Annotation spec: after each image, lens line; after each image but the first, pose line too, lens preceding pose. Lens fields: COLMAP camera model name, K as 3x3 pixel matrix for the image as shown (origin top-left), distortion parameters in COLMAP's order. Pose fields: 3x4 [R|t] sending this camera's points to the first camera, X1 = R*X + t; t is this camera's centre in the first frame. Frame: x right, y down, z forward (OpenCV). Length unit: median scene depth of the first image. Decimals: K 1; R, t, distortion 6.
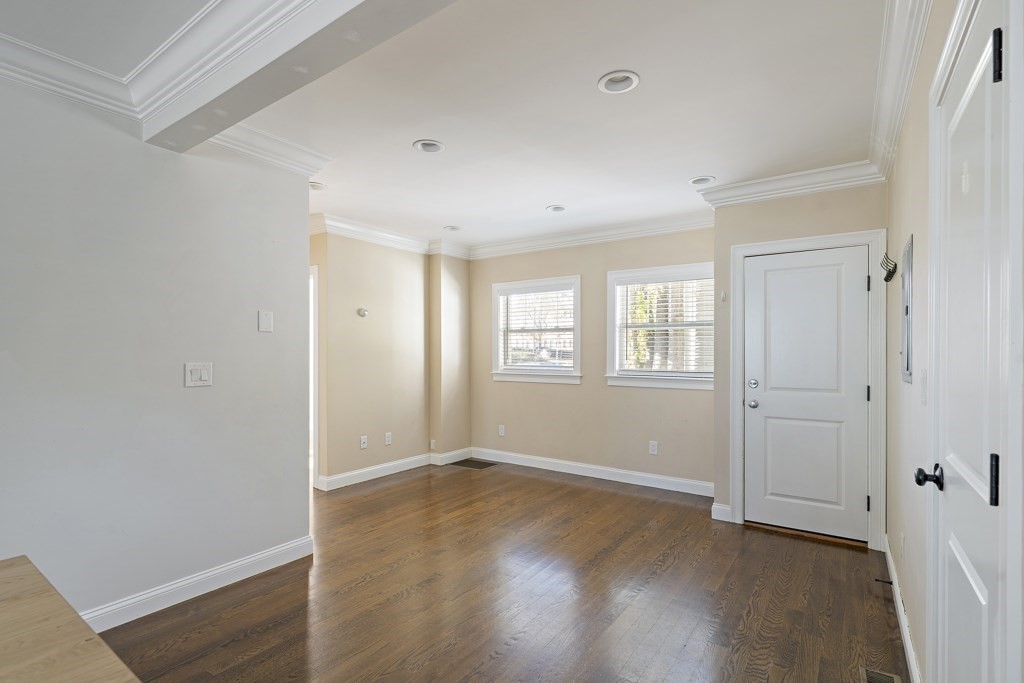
lens RADIAL K [[486.4, 0, 502.2], [0, 486.4, 349.9], [0, 0, 1]] dist [-0.002836, 0.000127]
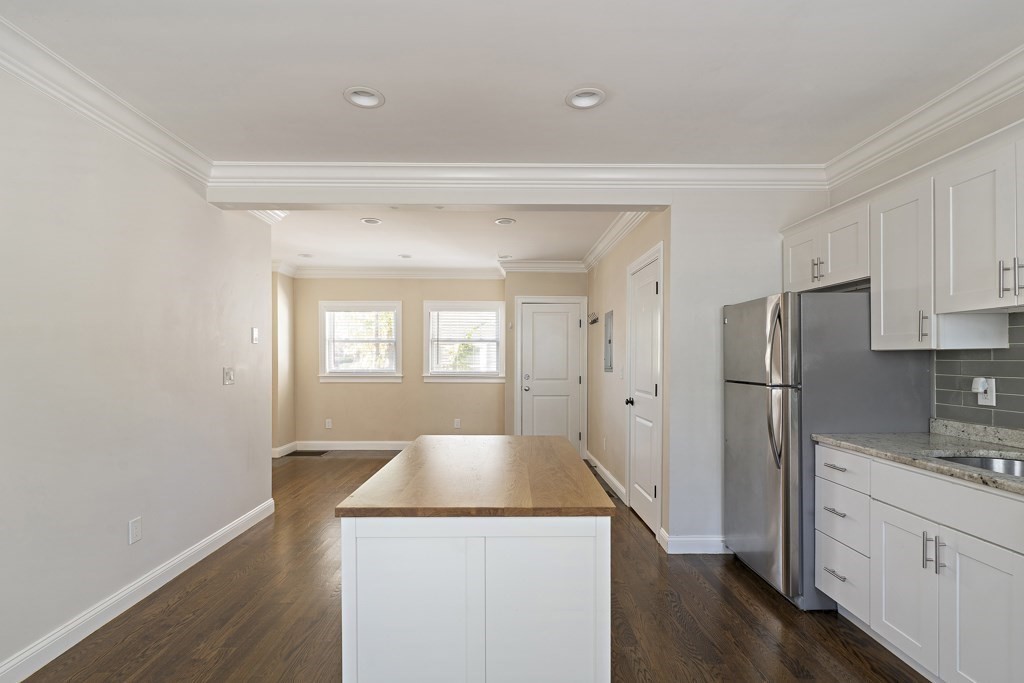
lens RADIAL K [[486.4, 0, 506.0], [0, 486.4, 363.8], [0, 0, 1]] dist [-0.002836, 0.000127]
pose [[0.811485, -0.007048, 0.584331, -0.407734], [-0.003364, 0.999854, 0.016733, -0.004804], [-0.584363, -0.015544, 0.811343, -0.269257]]
